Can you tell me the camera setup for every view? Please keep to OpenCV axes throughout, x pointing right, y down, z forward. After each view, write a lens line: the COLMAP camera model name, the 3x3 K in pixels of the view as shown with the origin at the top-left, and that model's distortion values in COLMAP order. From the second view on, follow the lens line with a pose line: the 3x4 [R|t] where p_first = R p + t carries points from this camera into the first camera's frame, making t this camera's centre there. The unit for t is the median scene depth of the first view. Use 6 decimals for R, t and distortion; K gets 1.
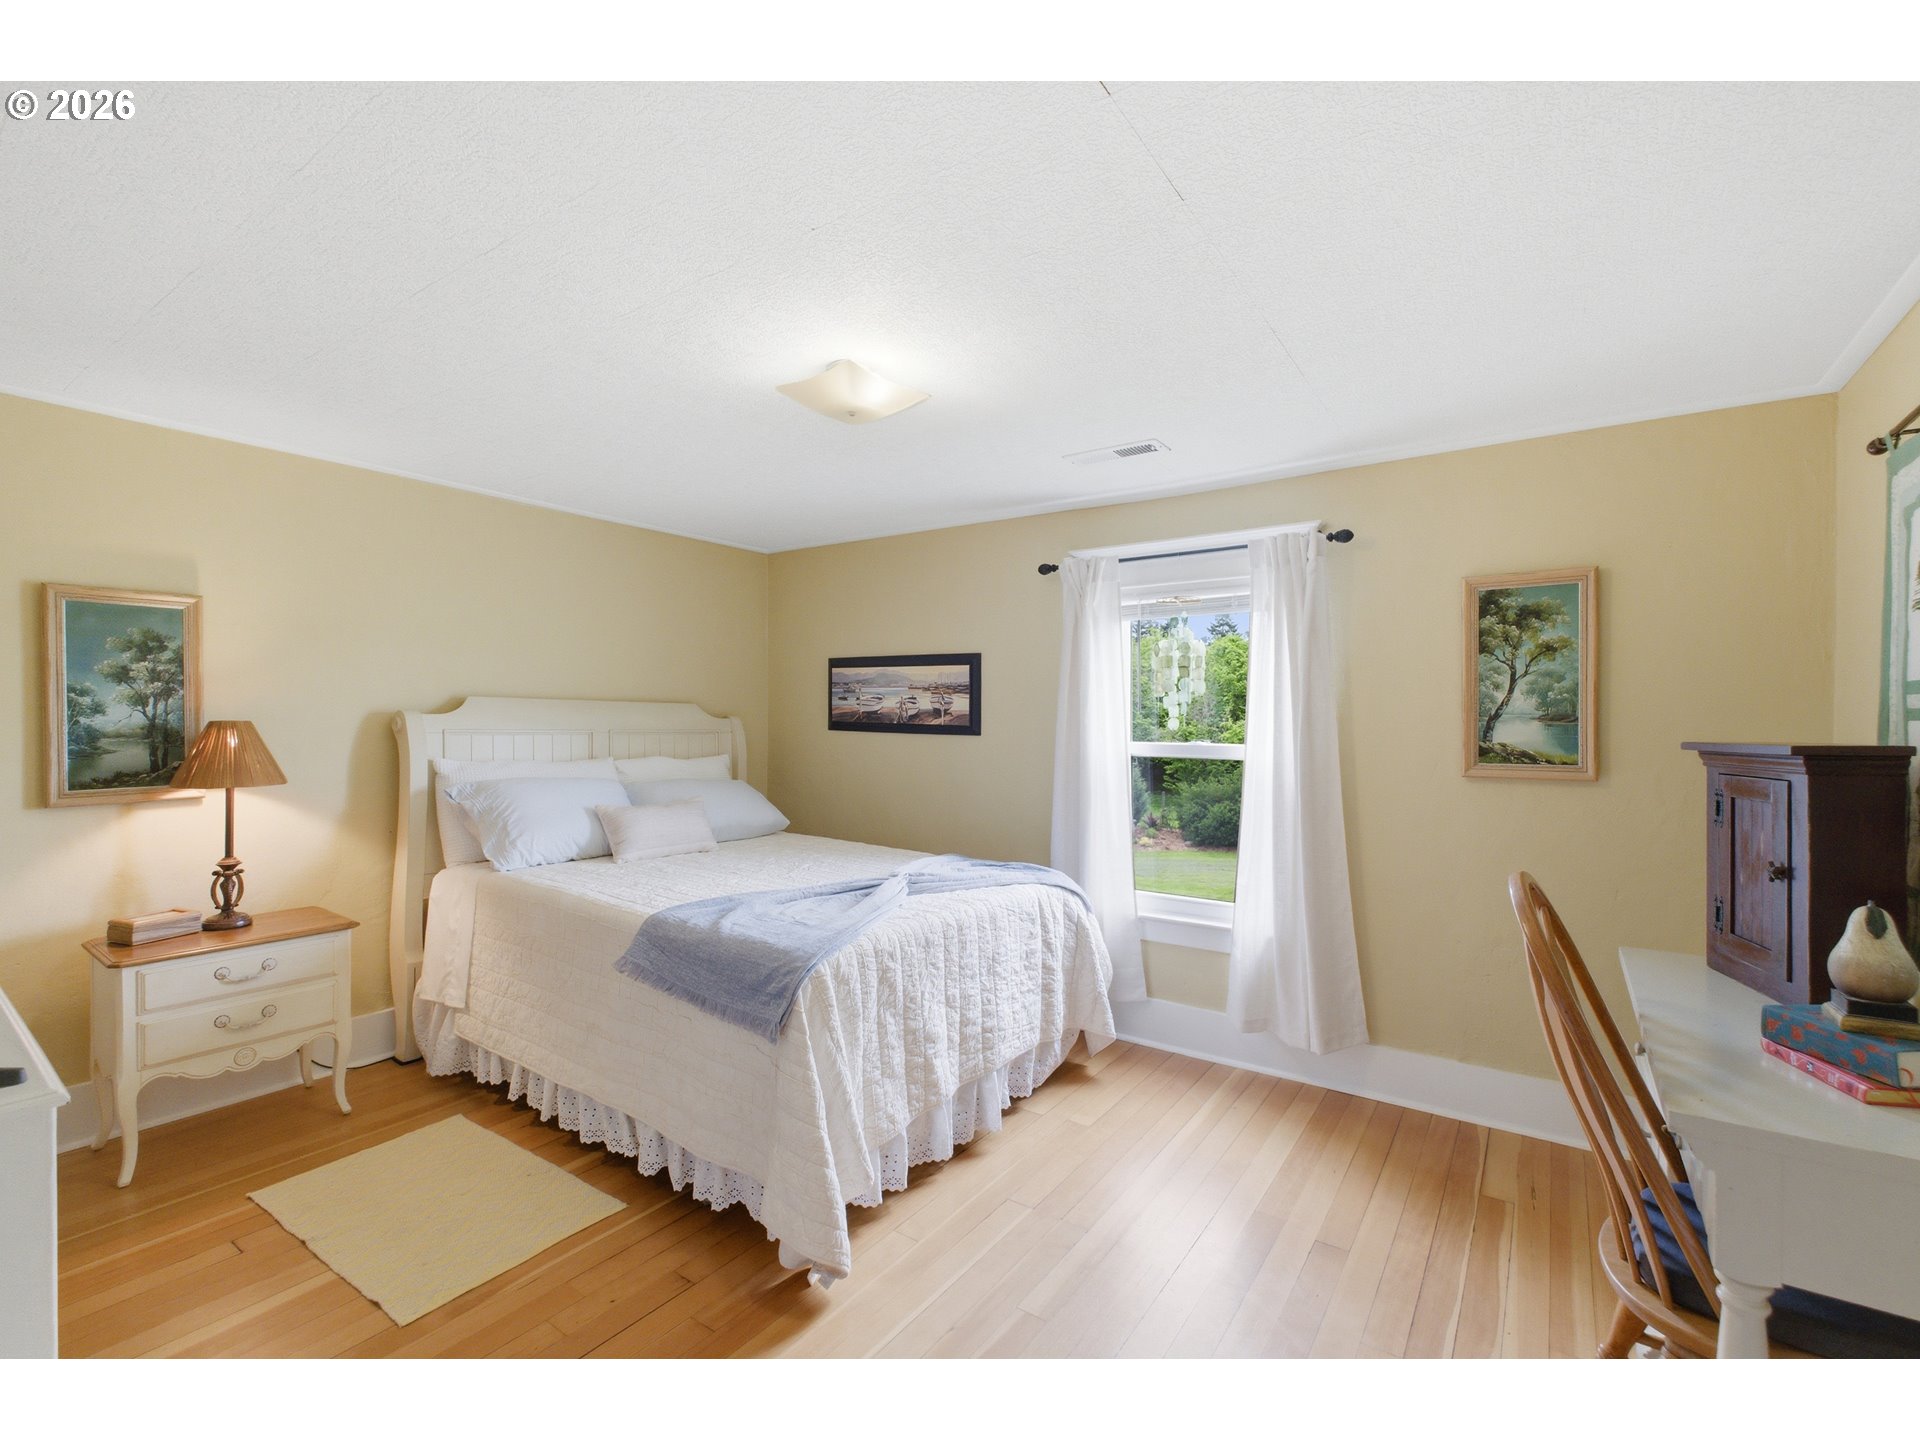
lens RADIAL K [[829.2, 0, 974.6], [0, 829.2, 722.5], [0, 0, 1]] dist [-0.002361, -0.000123]
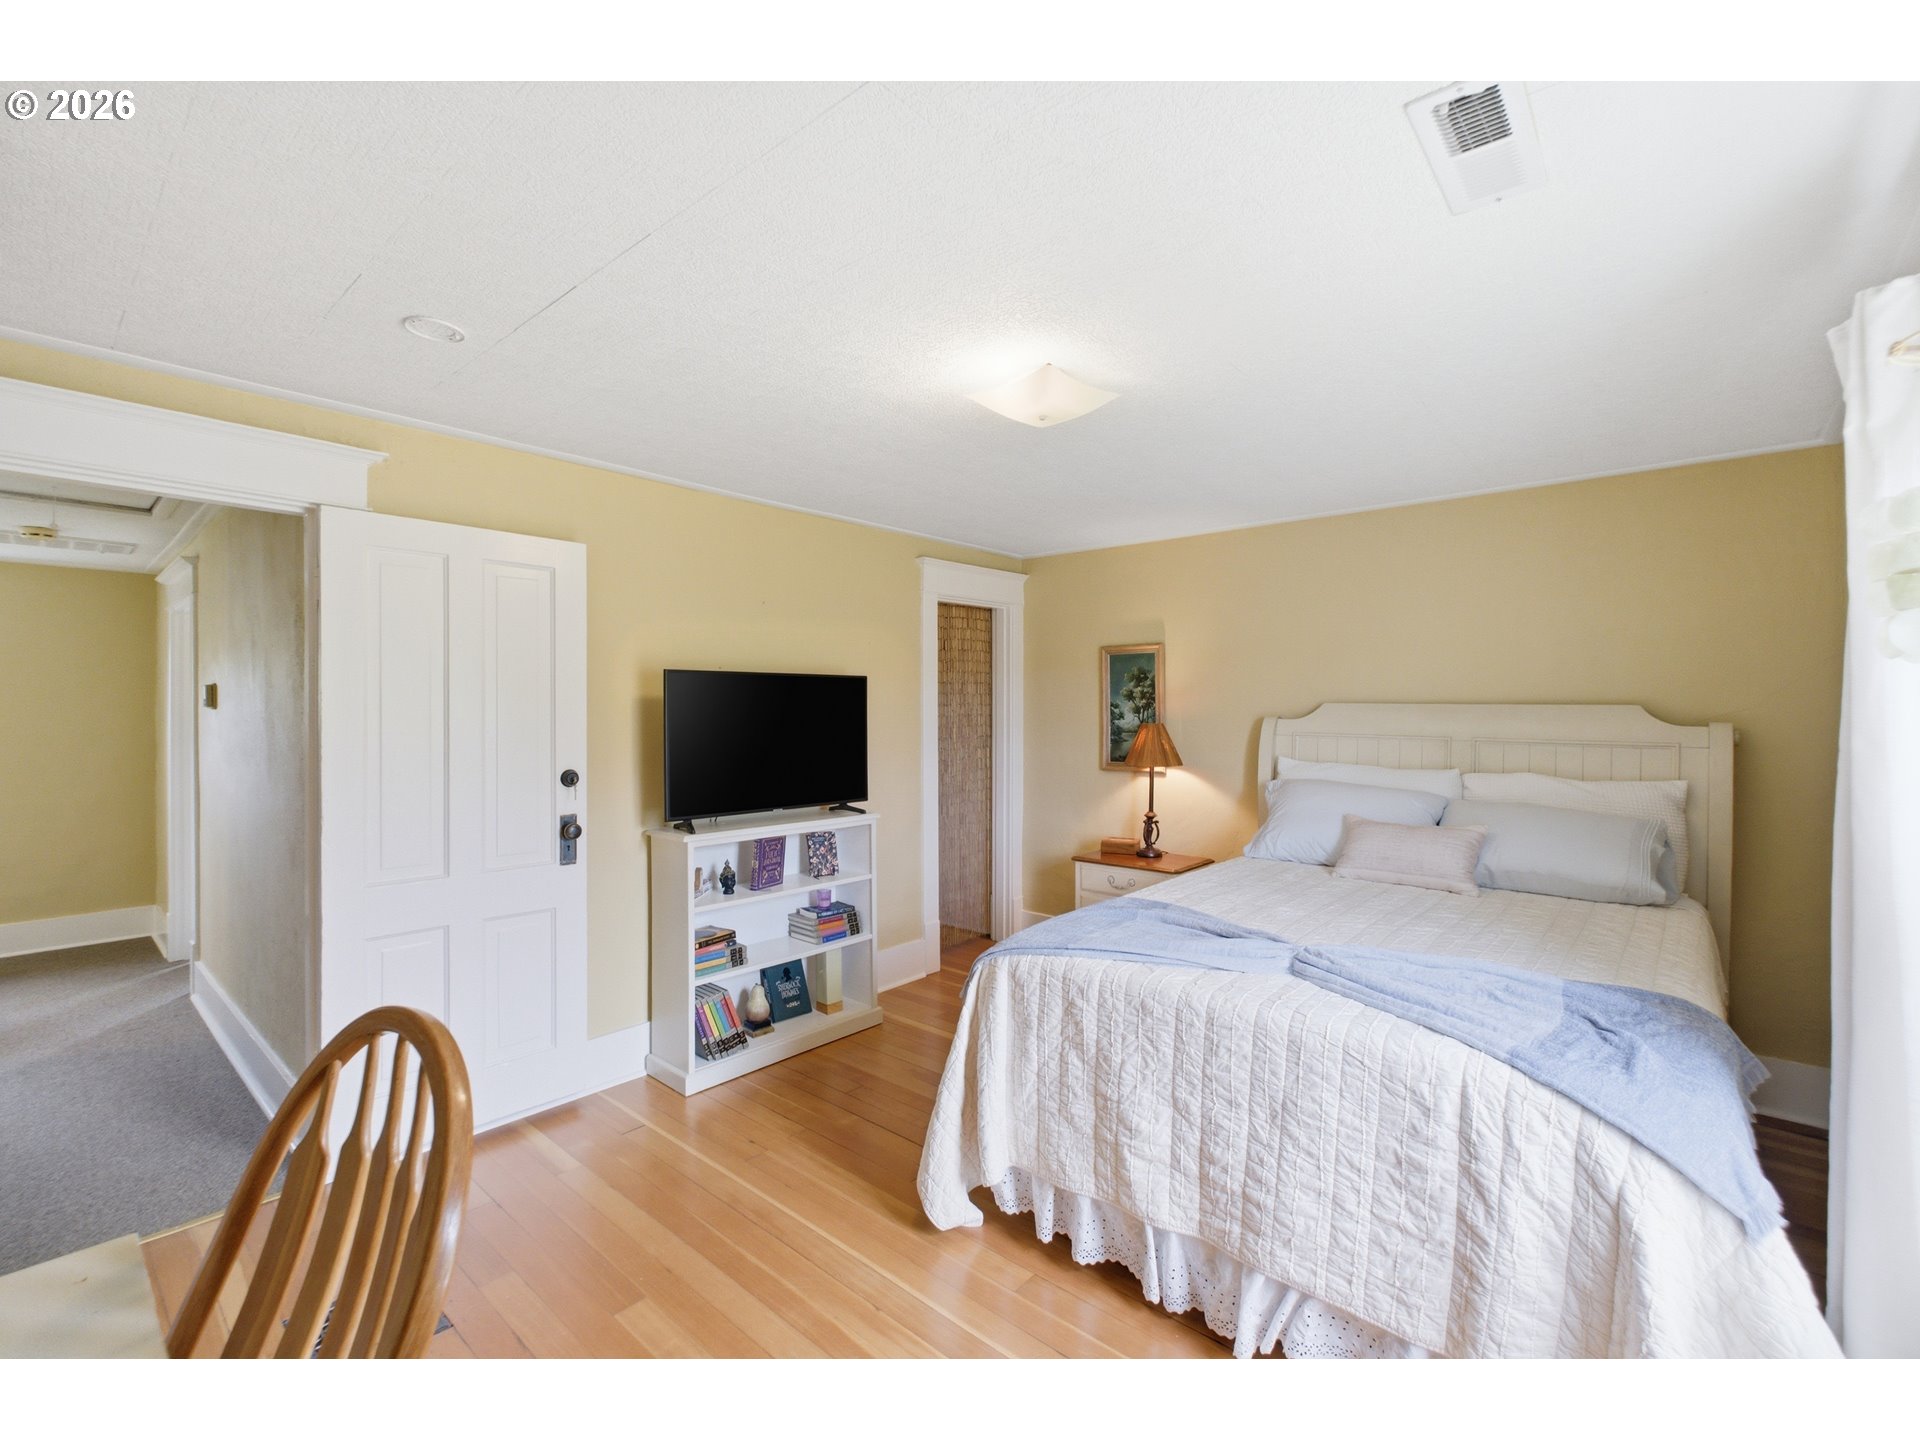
lens RADIAL K [[829.2, 0, 977.4], [0, 829.2, 718.3], [0, 0, 1]] dist [-0.002361, -0.000123]
pose [[-0.094930, 0.000655, -0.995484, 0.697459], [-0.006855, 0.999976, 0.001311, -0.010987], [0.995460, 0.006949, -0.094923, 0.852887]]
